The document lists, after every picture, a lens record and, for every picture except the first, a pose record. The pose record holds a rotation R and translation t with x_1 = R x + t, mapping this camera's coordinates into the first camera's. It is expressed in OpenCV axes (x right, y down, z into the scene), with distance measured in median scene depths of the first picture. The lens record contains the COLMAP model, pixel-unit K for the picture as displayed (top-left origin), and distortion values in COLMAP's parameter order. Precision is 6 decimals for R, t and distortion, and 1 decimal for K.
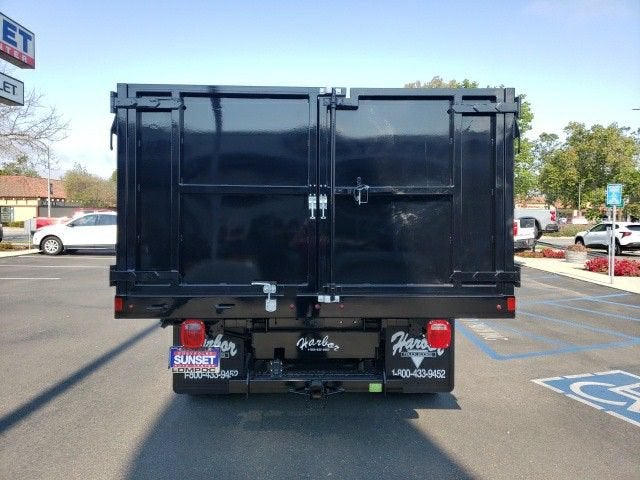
lens RADIAL K [[494.1, 0, 324.6], [0, 494.1, 228.6], [0, 0, 1]] dist [0.001875, -0.006797]
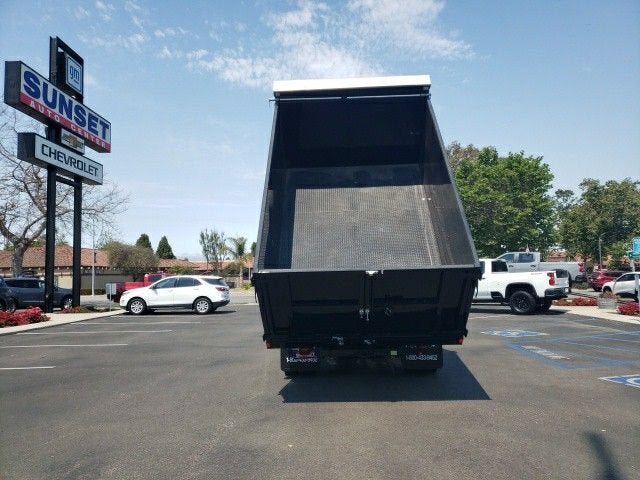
lens RADIAL K [[494.1, 0, 324.6], [0, 494.1, 228.6], [0, 0, 1]] dist [0.001875, -0.006797]
pose [[0.999080, -0.032259, -0.028266, -0.064644], [0.028485, 0.991745, -0.125018, 0.008524], [0.032066, 0.124098, 0.991752, -0.100103]]
